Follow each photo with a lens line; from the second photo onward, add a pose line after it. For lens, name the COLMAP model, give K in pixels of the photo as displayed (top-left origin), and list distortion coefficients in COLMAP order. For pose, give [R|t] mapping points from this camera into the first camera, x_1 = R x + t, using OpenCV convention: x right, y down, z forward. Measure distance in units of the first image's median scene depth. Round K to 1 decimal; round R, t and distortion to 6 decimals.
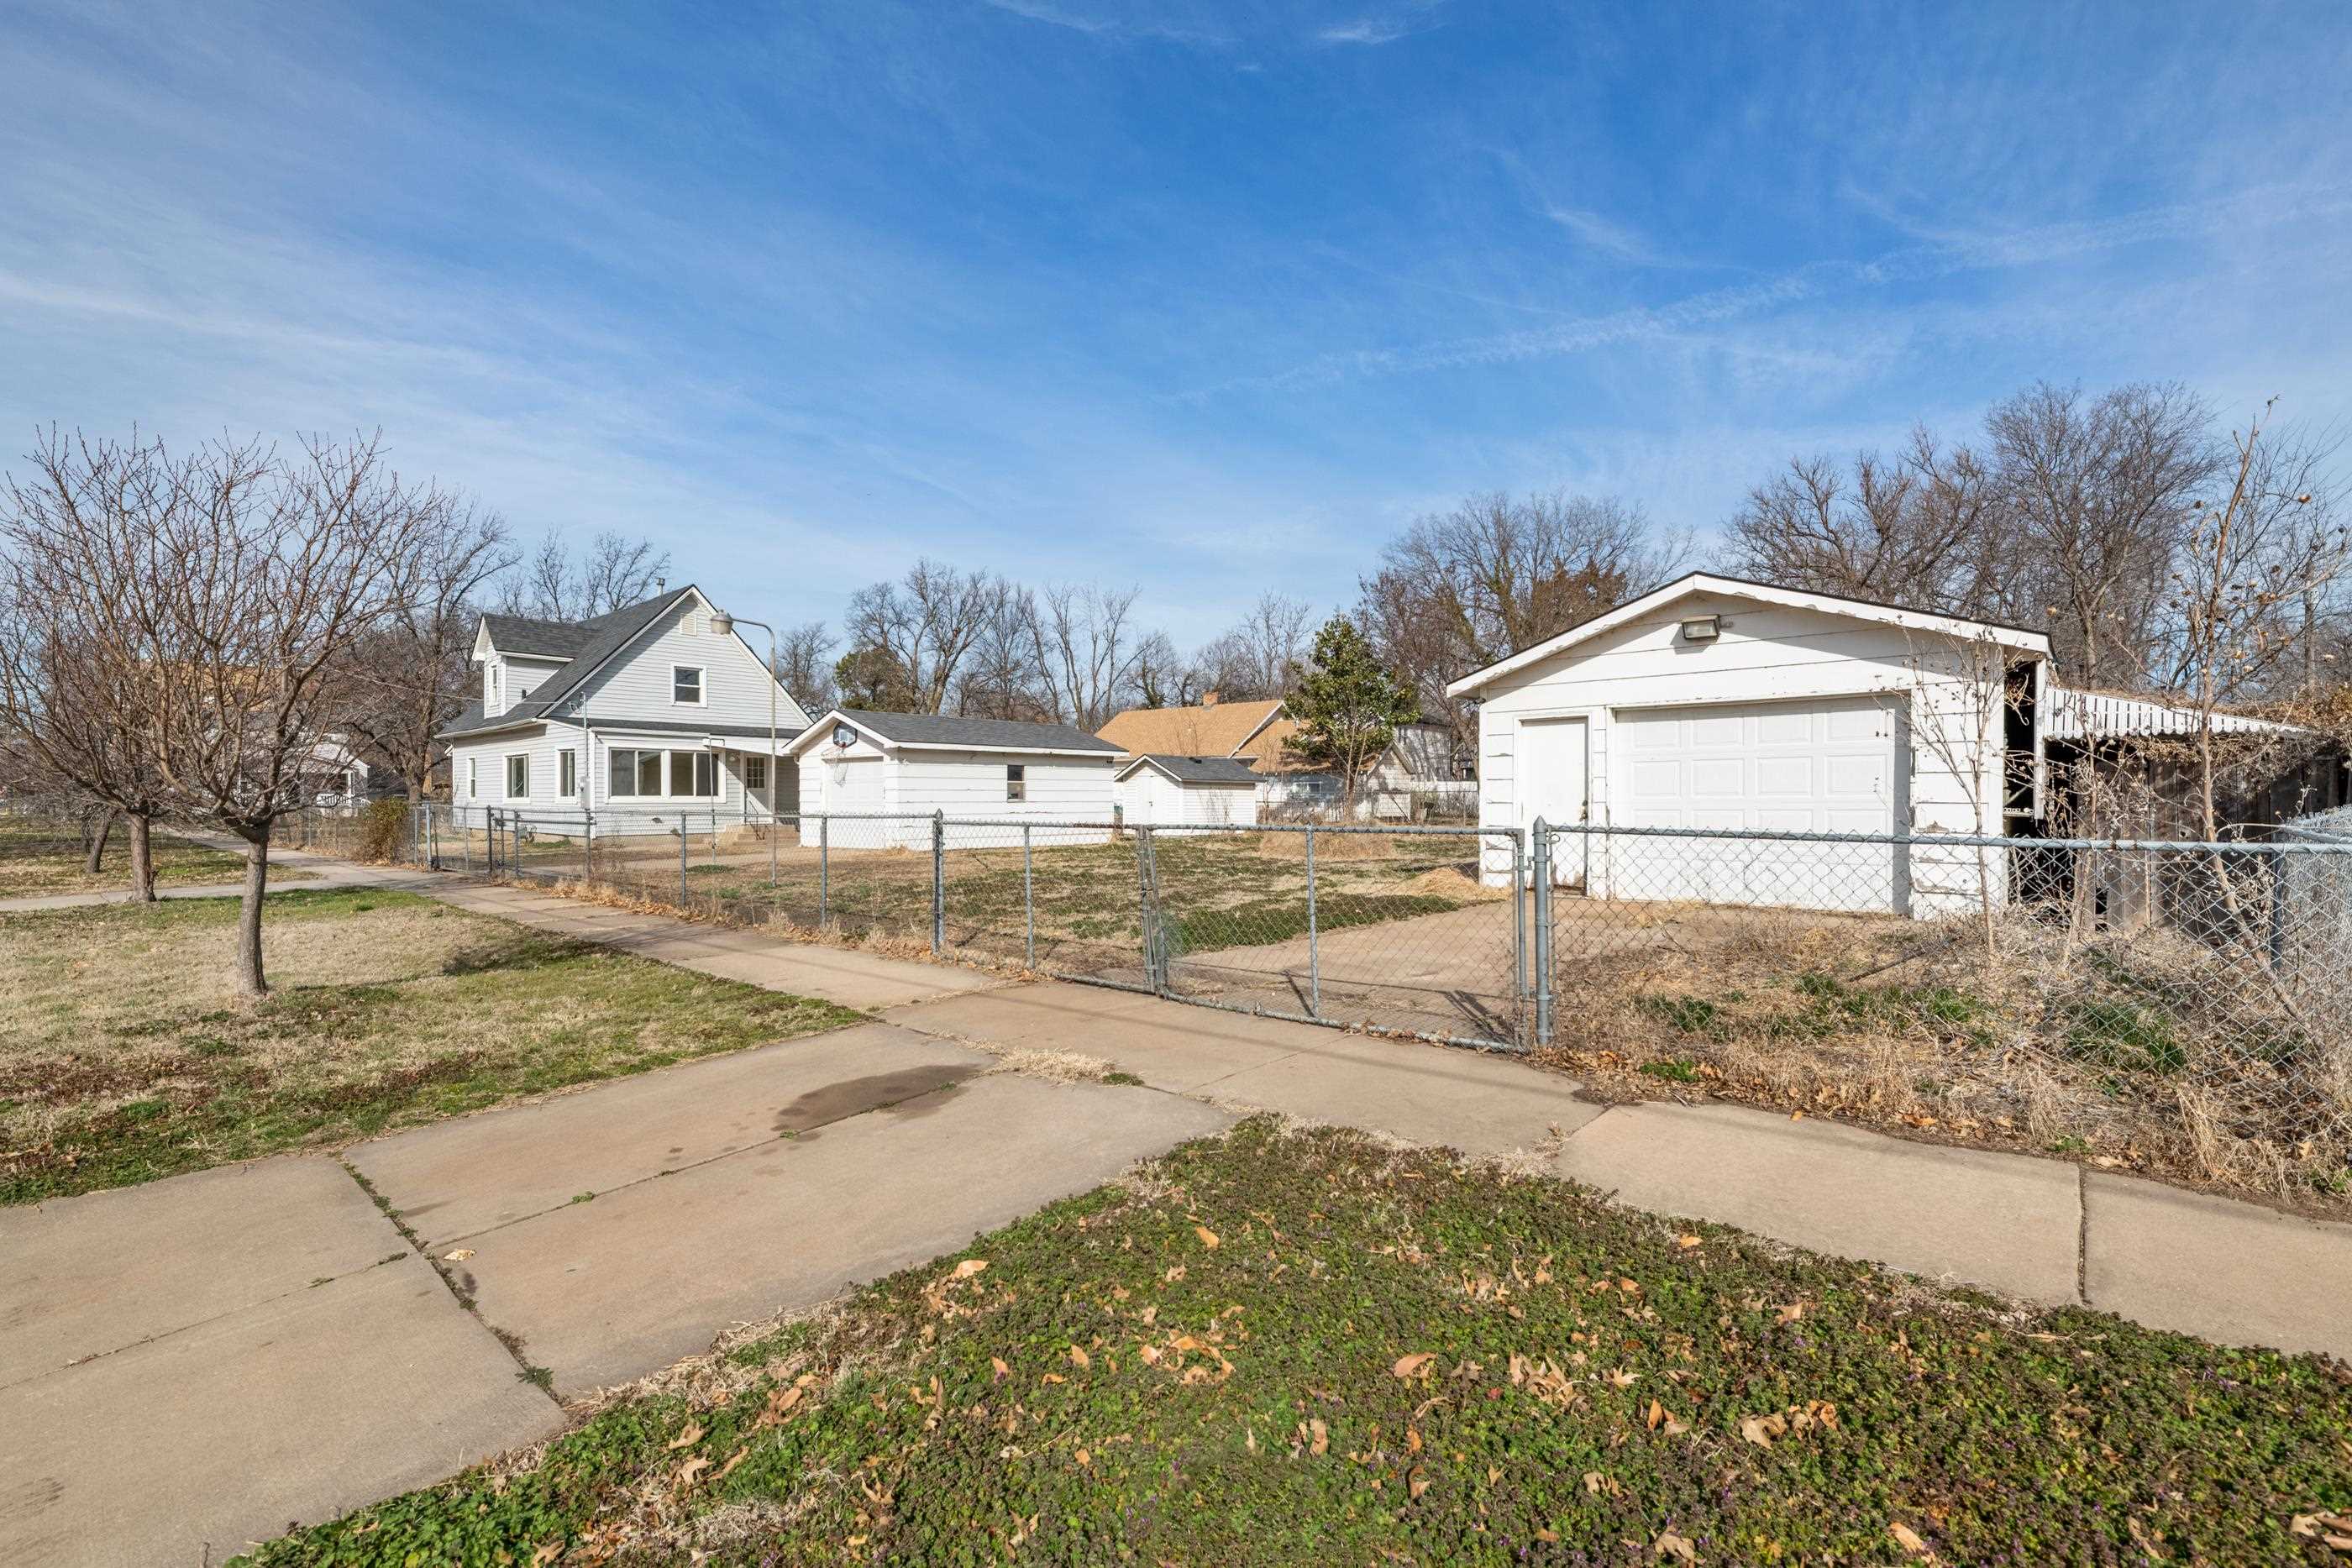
lens RADIAL K [[1039.2, 0, 1200.7], [0, 1039.2, 806.6], [0, 0, 1]] dist [-0.001556, -0.000871]
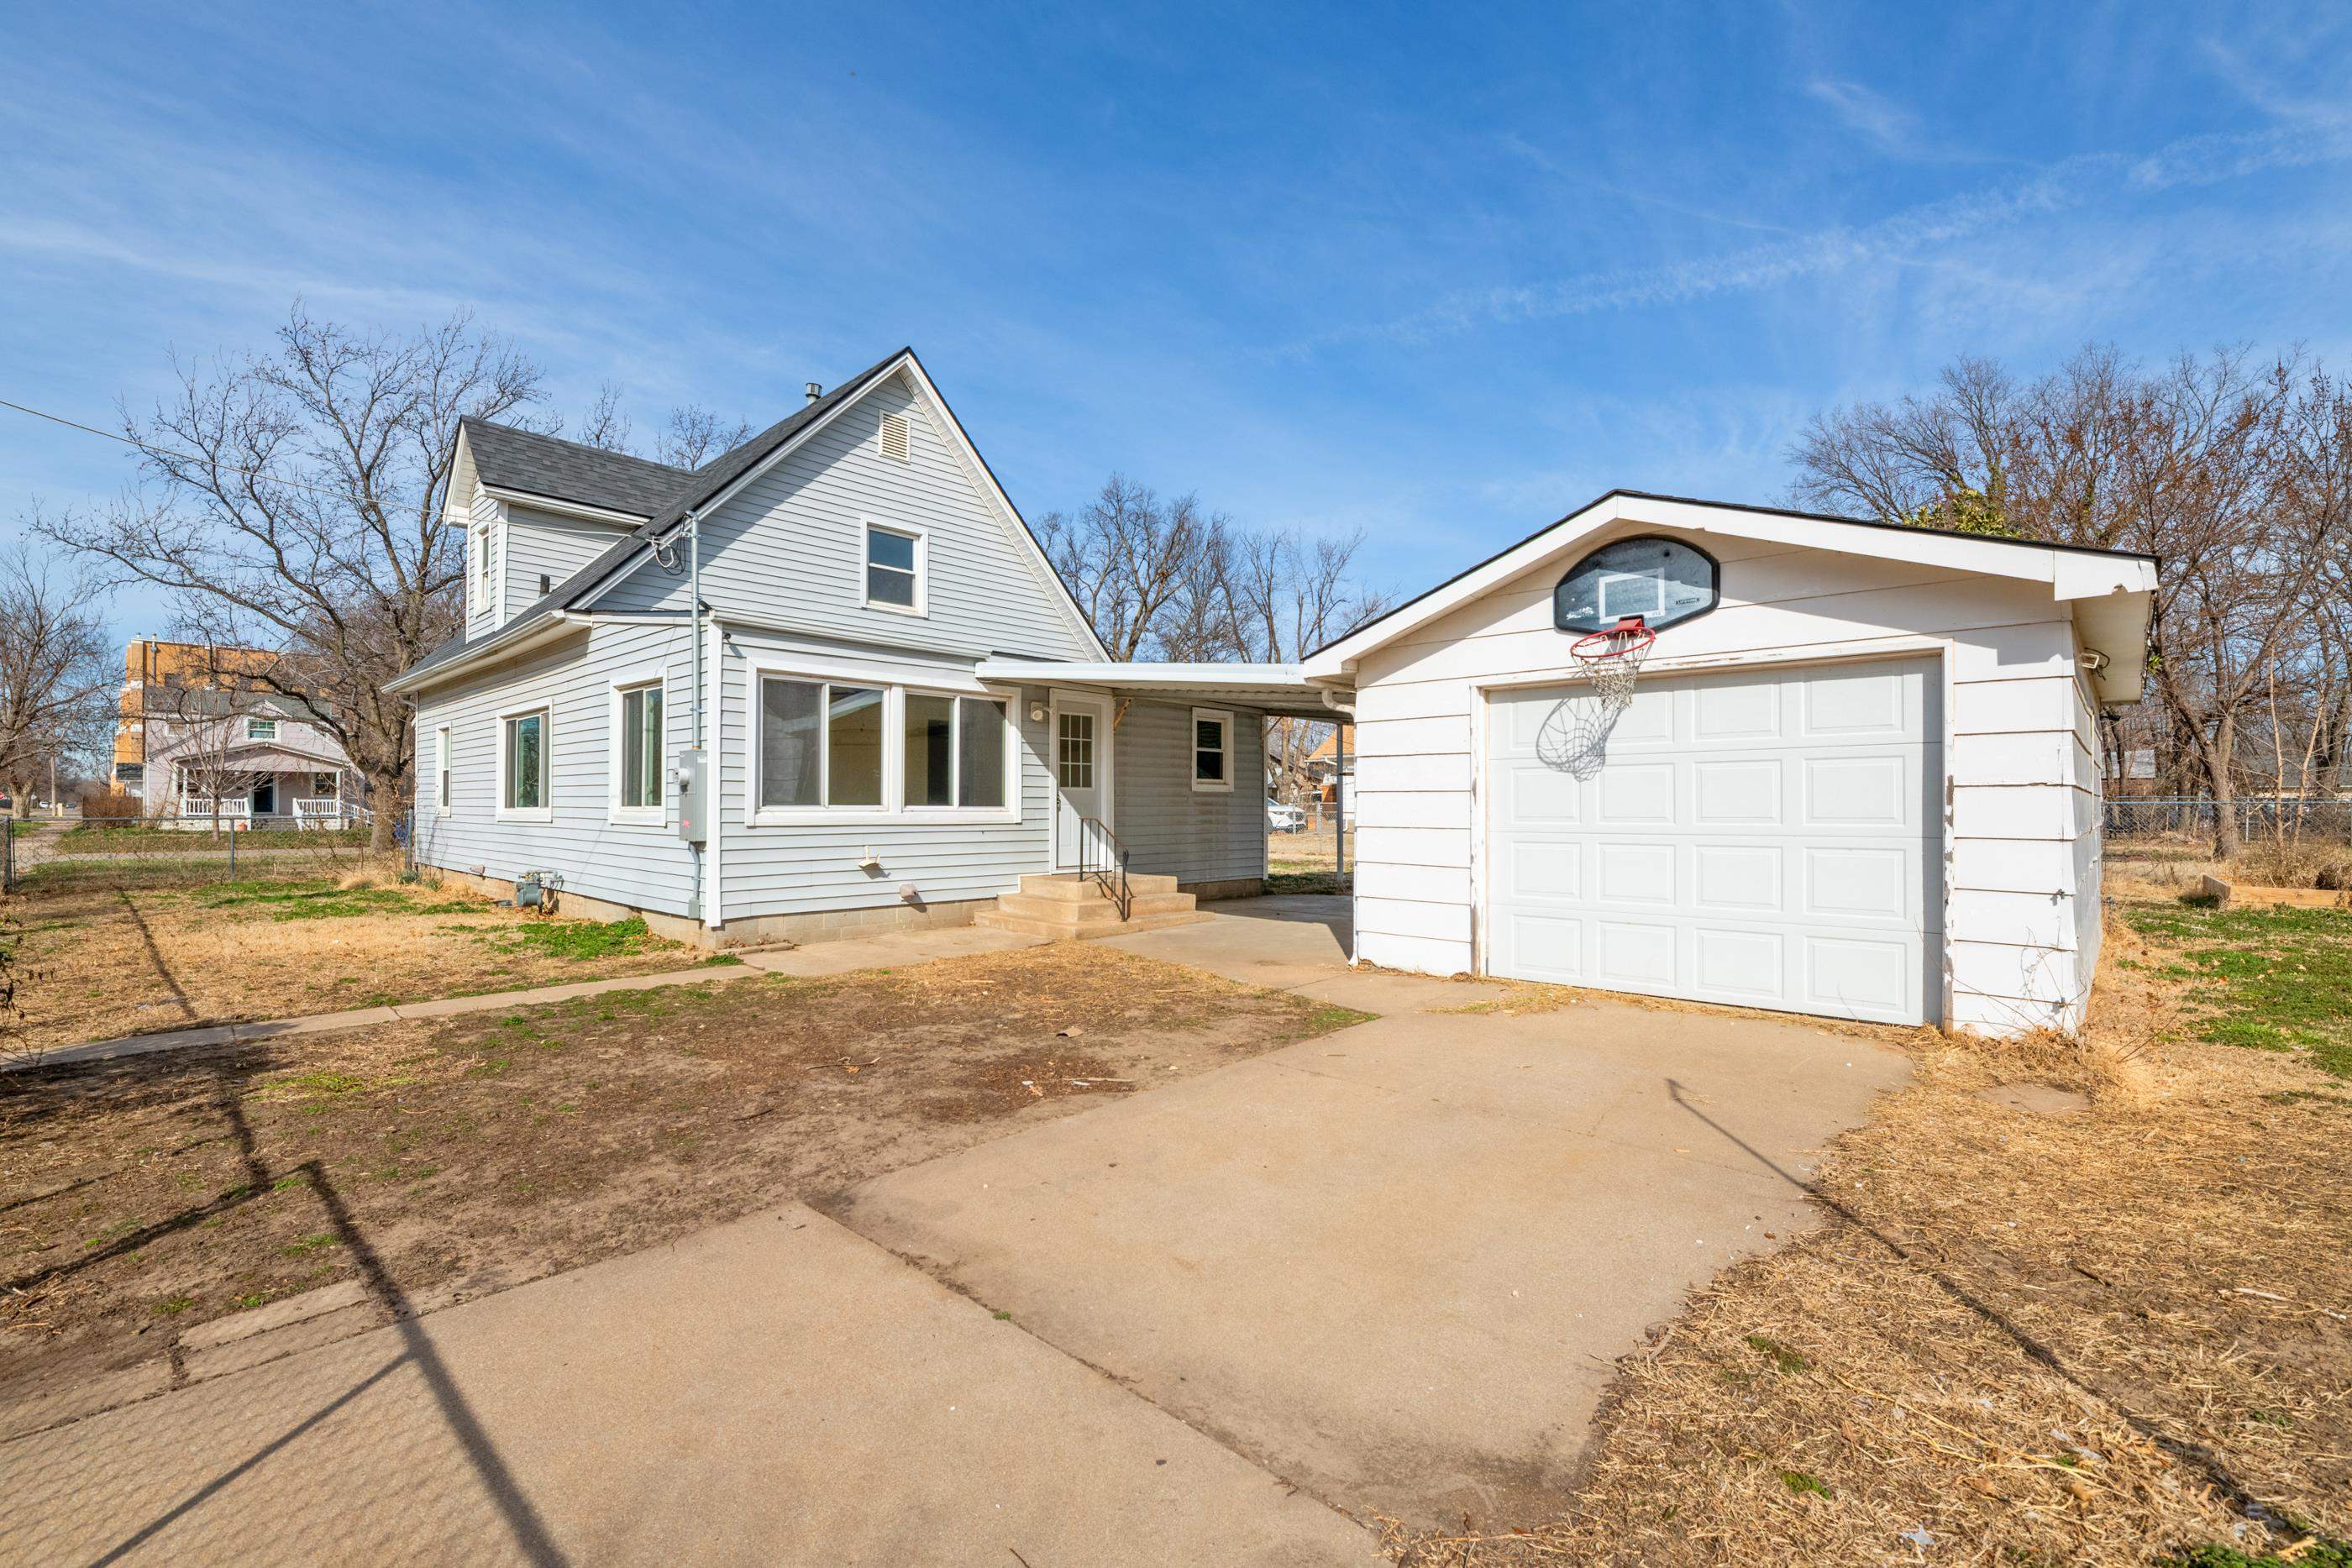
lens RADIAL K [[1039.2, 0, 1154.1], [0, 1039.2, 773.1], [0, 0, 1]] dist [-0.001556, -0.000871]
pose [[0.998957, 0.001176, -0.045650, -0.353984], [-0.003089, 0.999118, -0.041874, -0.005859], [0.045561, 0.041972, 0.998079, 0.546224]]
